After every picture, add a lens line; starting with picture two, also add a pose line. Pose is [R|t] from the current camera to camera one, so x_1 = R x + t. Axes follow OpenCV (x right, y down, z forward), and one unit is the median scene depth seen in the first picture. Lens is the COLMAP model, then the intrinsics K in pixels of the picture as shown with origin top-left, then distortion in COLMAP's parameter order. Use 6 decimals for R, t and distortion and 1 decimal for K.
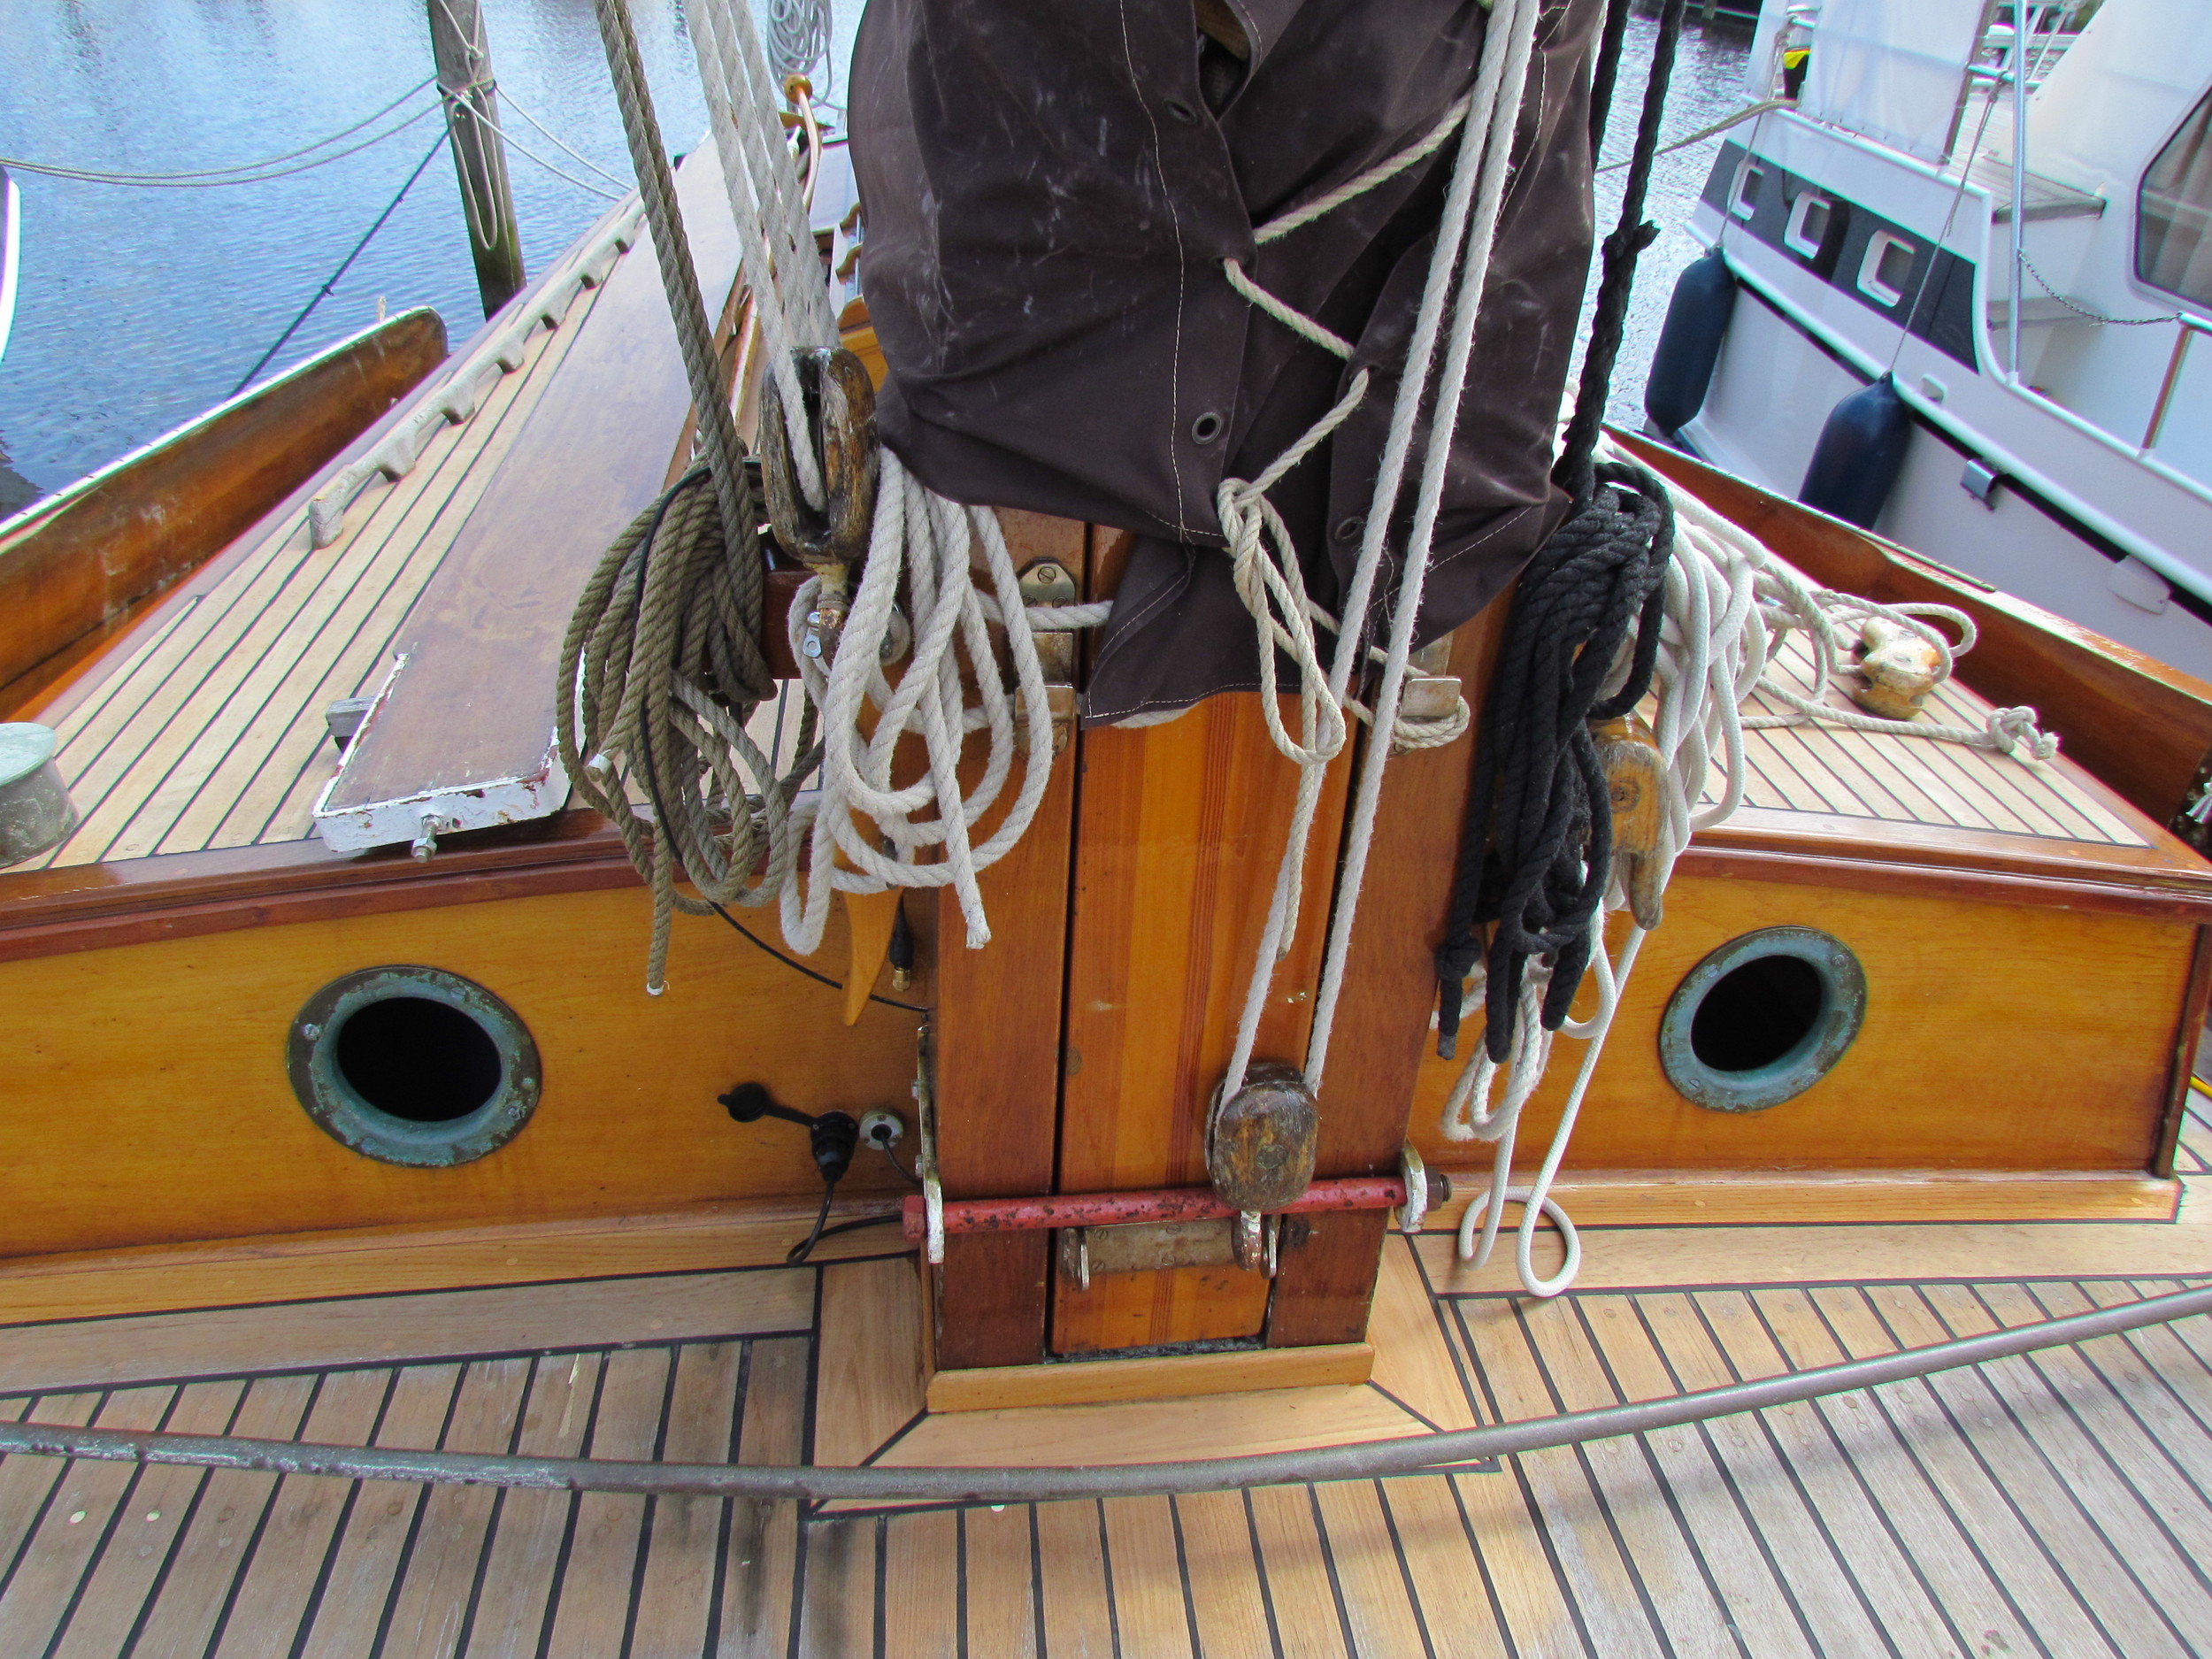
lens RADIAL K [[1556.0, 0, 1103.1], [0, 1556.0, 816.6], [0, 0, 1]] dist [-0.041024, 0.002829]
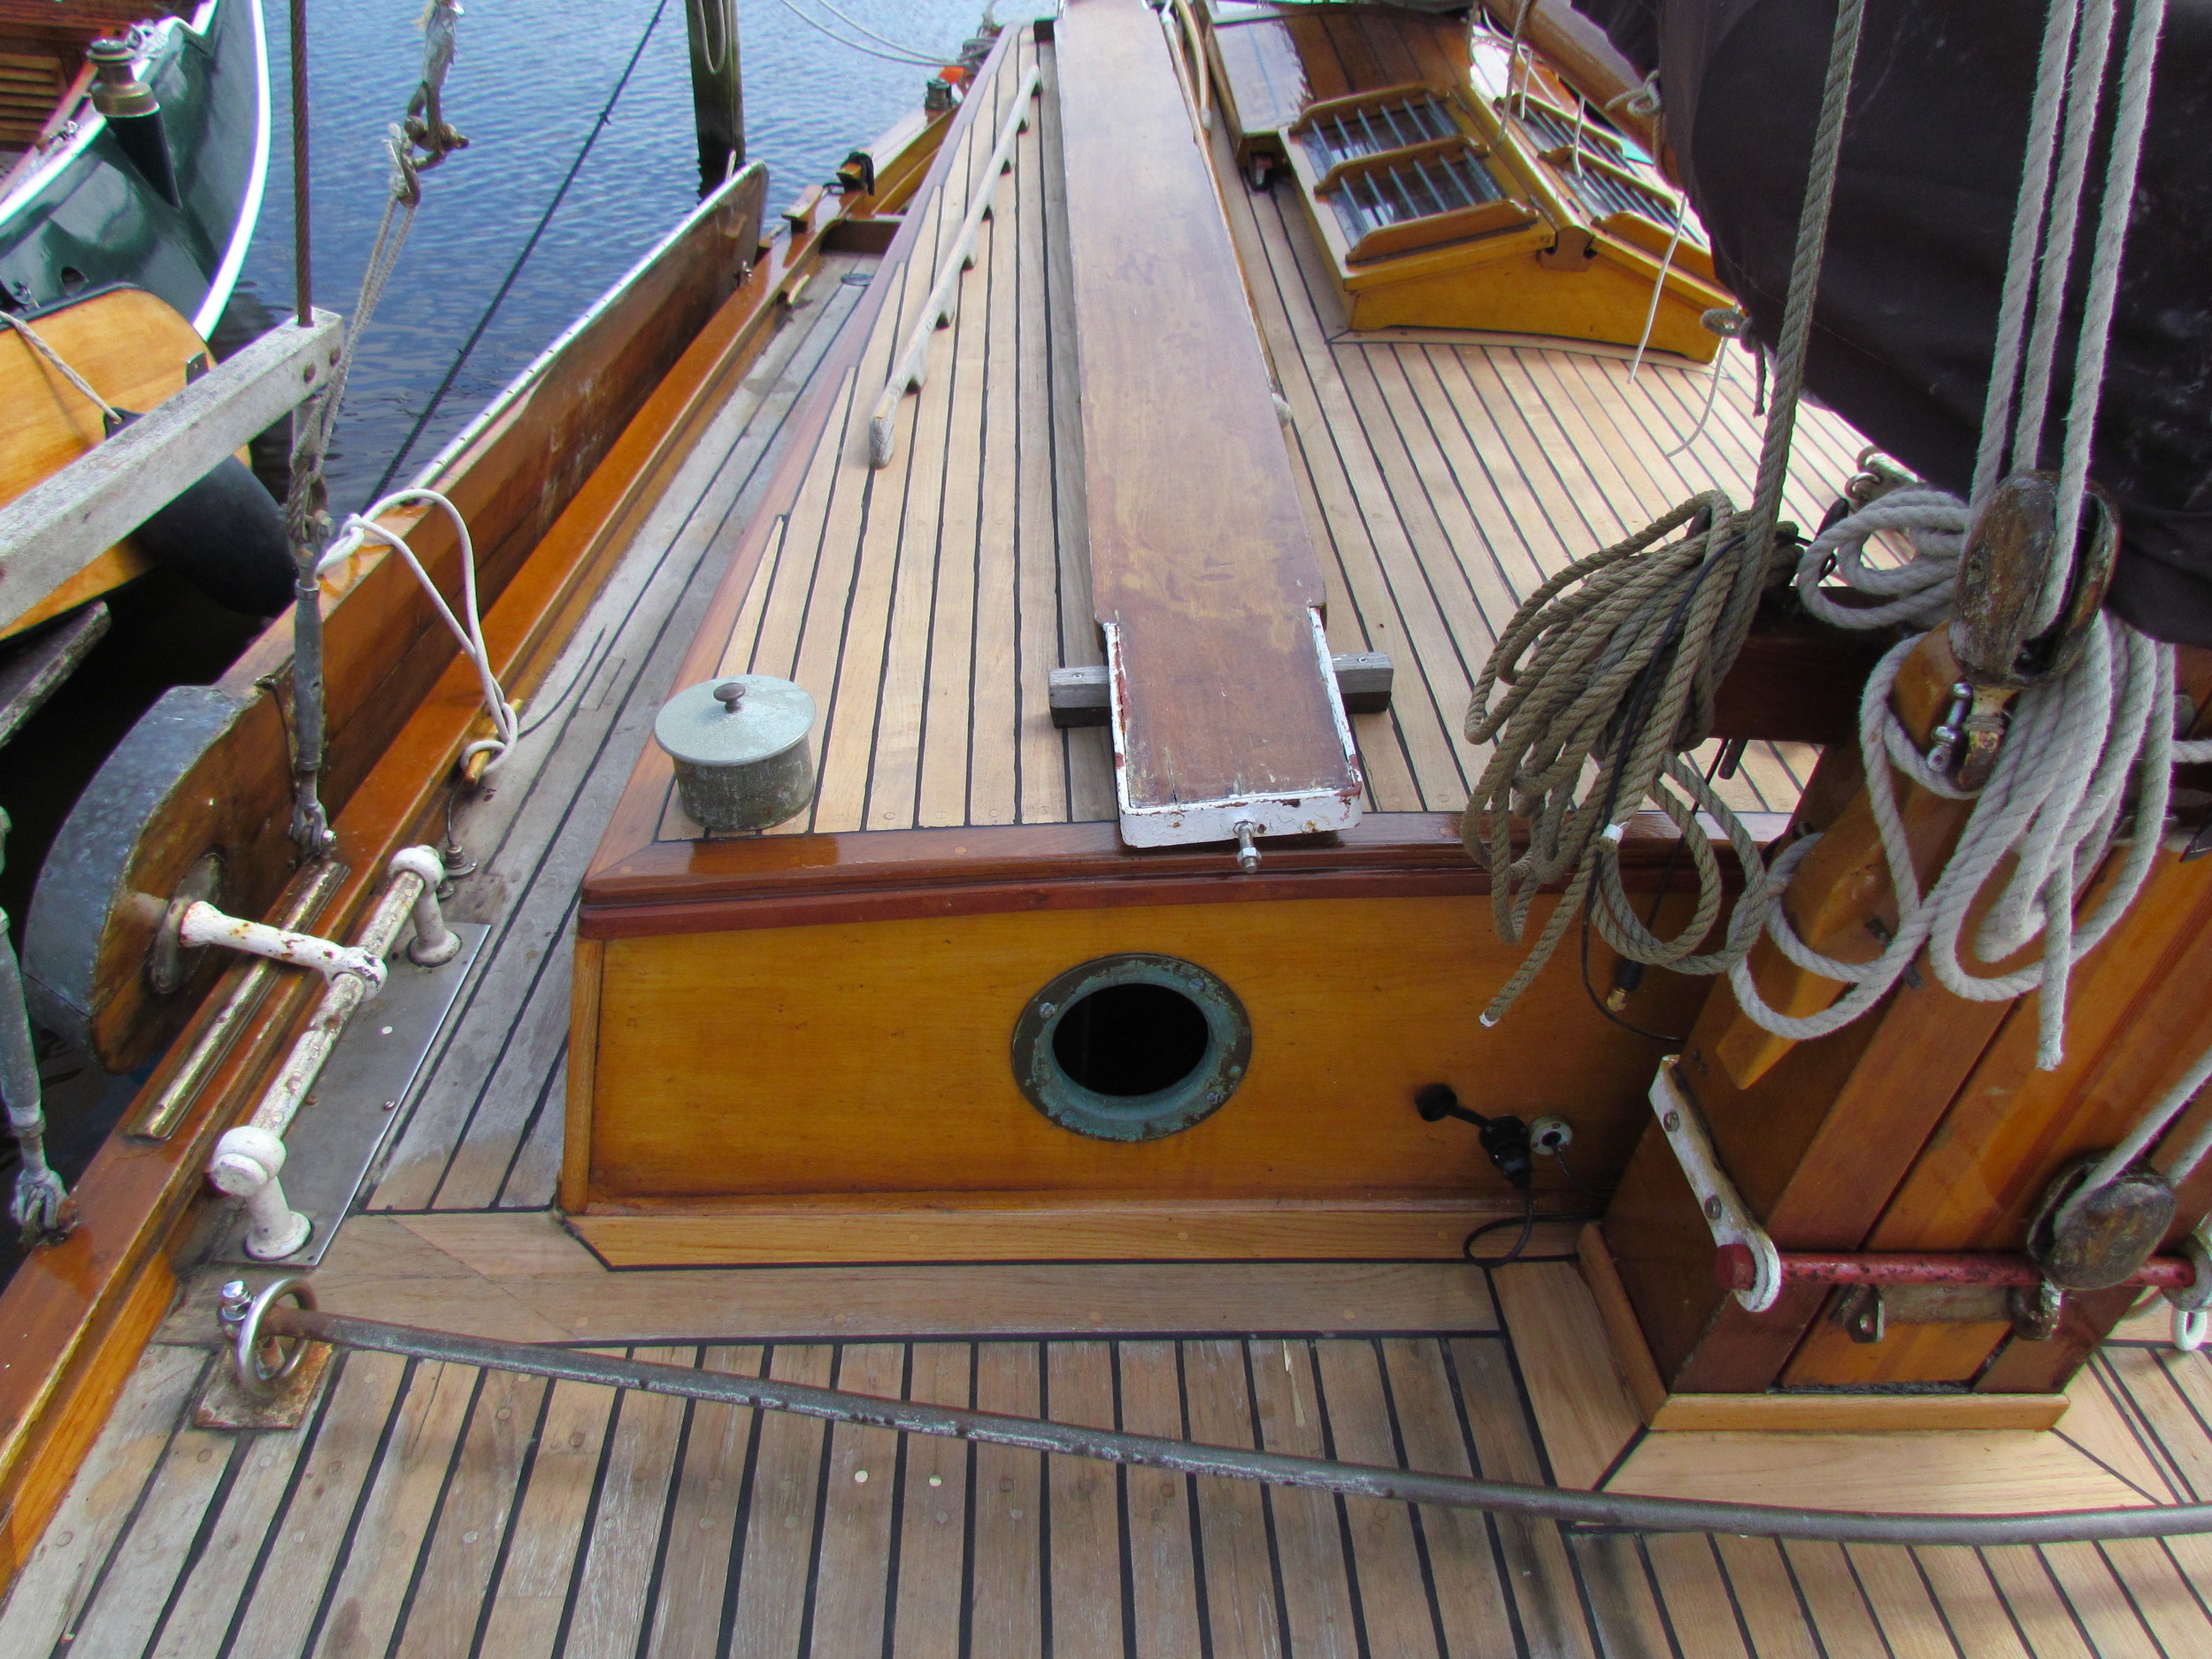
lens RADIAL K [[1562.8, 0, 1082.8], [0, 1562.8, 821.3], [0, 0, 1]] dist [-0.037942, 0.003376]
pose [[0.996021, 0.081925, -0.035087, -0.474135], [-0.078149, 0.992107, 0.098060, -0.085524], [0.042843, -0.094928, 0.994562, -0.000438]]
